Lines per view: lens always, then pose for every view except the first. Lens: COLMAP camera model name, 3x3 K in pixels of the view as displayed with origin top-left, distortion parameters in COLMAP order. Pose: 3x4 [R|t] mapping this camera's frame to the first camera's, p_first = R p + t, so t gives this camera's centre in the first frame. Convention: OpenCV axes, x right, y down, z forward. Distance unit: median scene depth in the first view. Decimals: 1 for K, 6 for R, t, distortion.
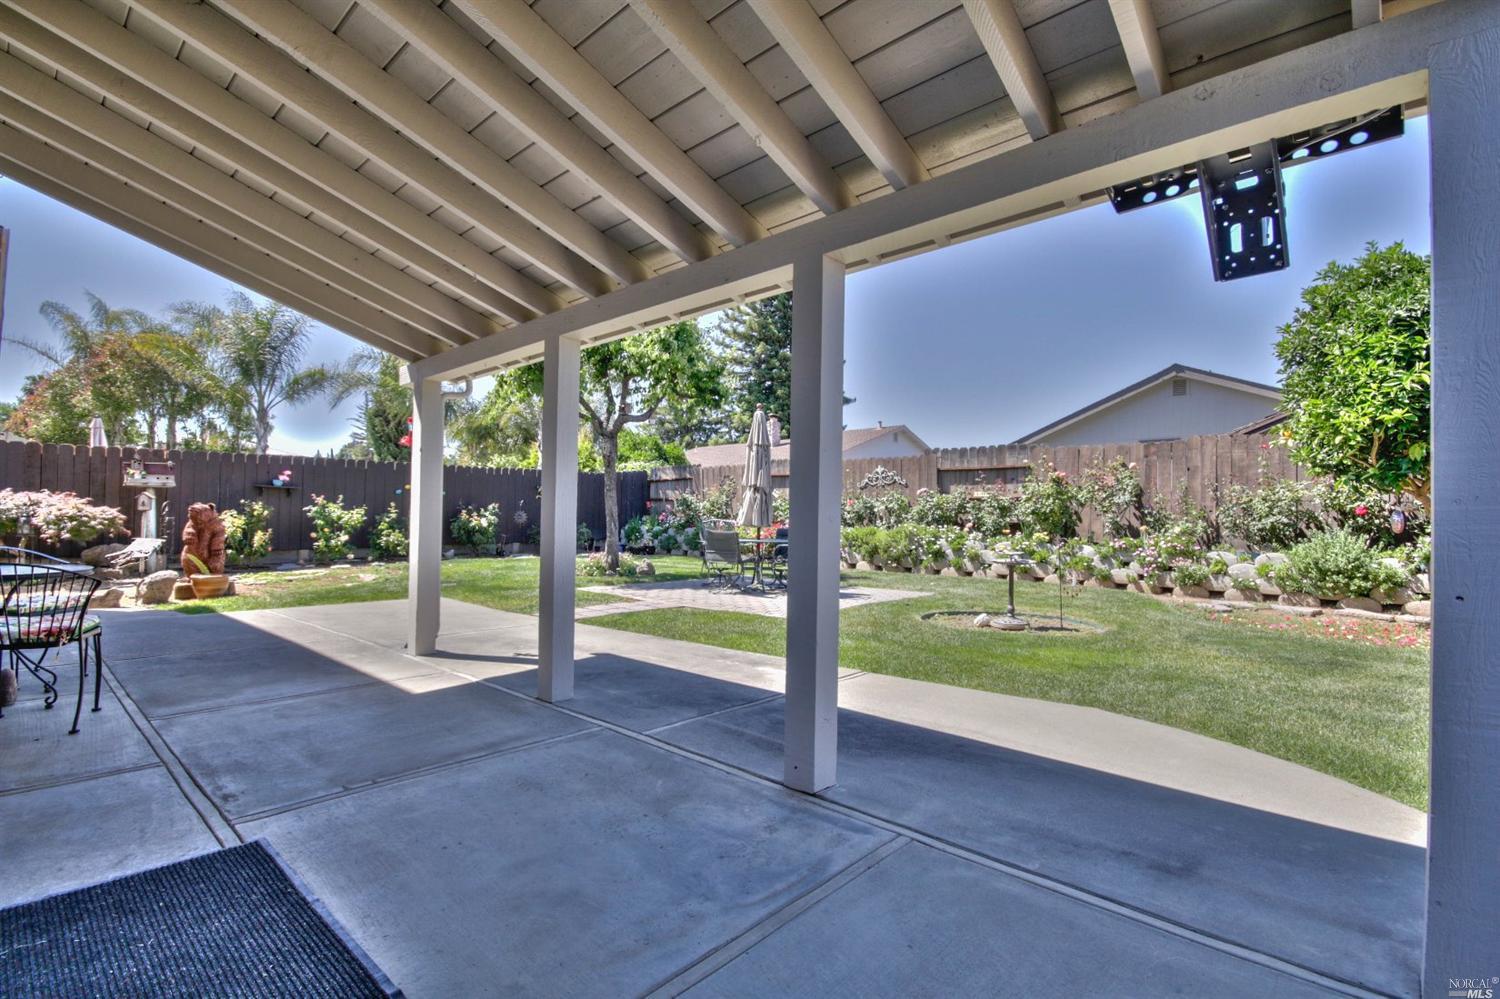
lens RADIAL K [[687.3, 0, 746.2], [0, 687.3, 504.7], [0, 0, 1]] dist [0.001723, -0.009071]
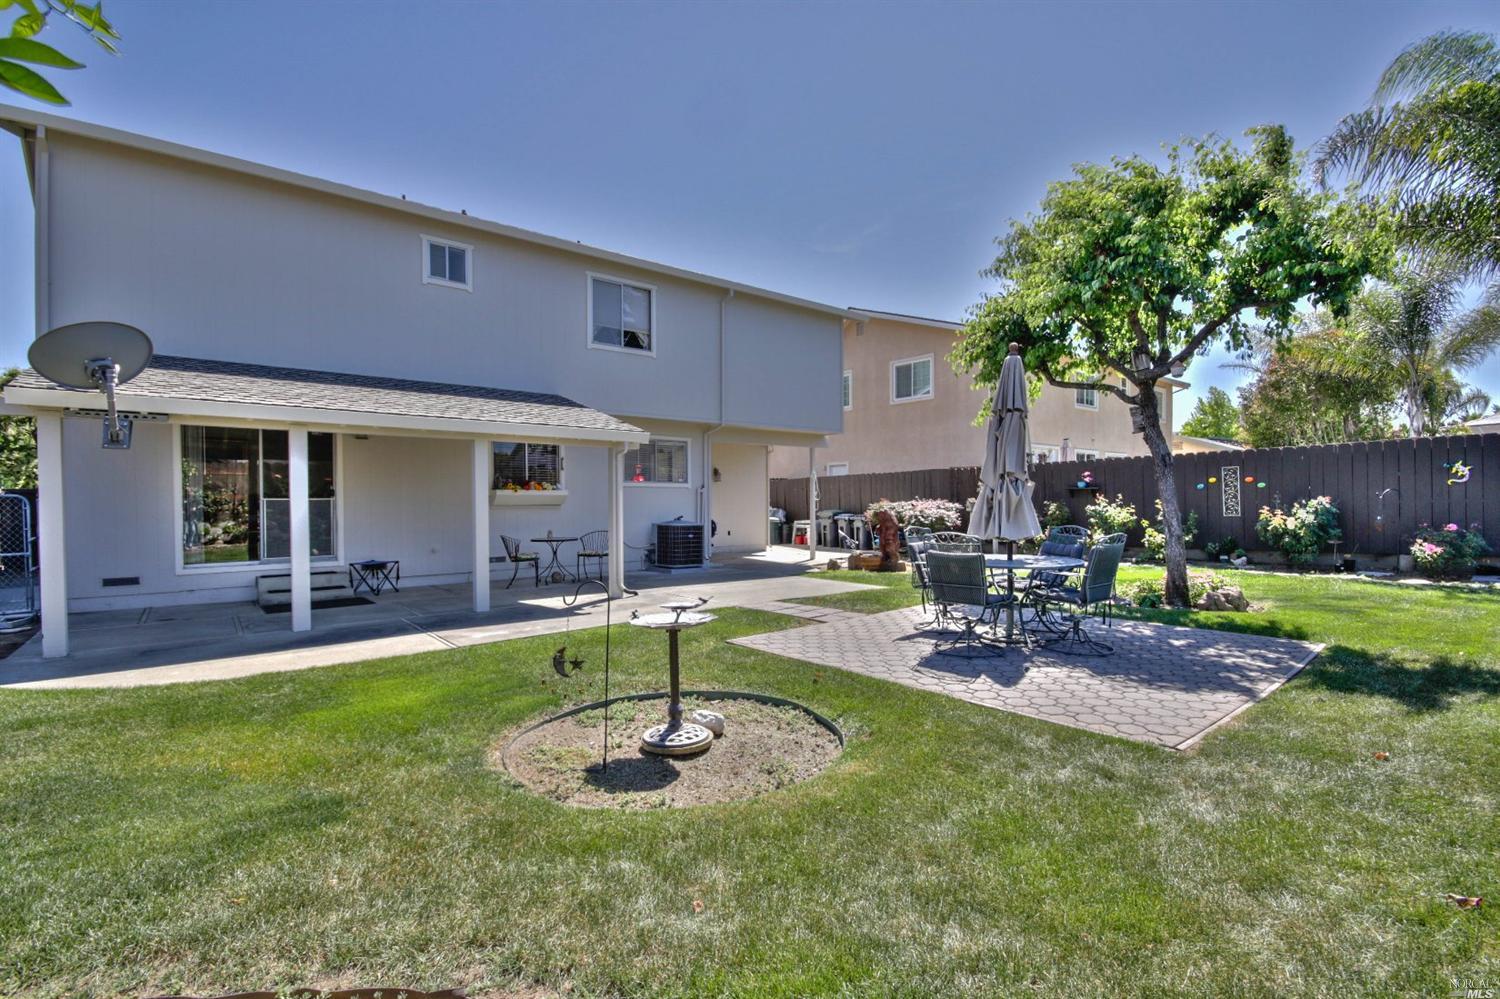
lens RADIAL K [[687.3, 0, 753.1], [0, 687.3, 502.8], [0, 0, 1]] dist [0.001723, -0.009071]
pose [[-0.172006, -0.011507, -0.985029, 0.556606], [0.024791, 0.999565, -0.016006, 0.002461], [0.984784, -0.027172, -0.171646, 0.715762]]
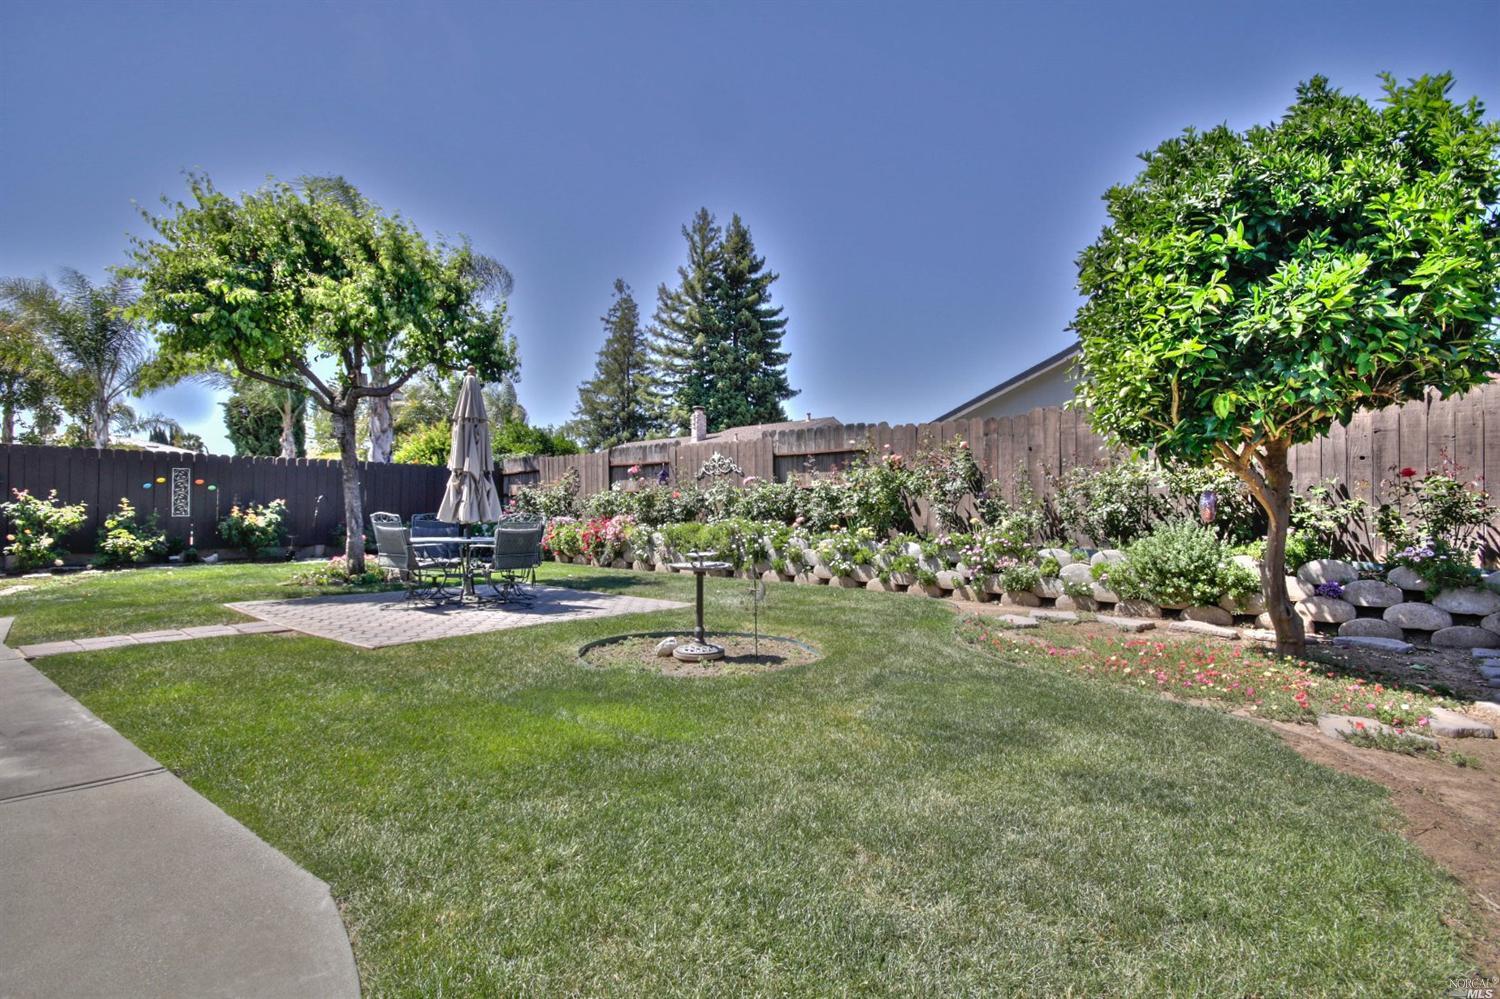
lens RADIAL K [[687.3, 0, 751.6], [0, 687.3, 509.7], [0, 0, 1]] dist [0.001723, -0.009071]
pose [[0.999578, -0.006942, 0.028205, 0.259435], [0.006743, 0.999952, 0.007125, 0.011674], [-0.028253, -0.006932, 0.999577, 0.167199]]
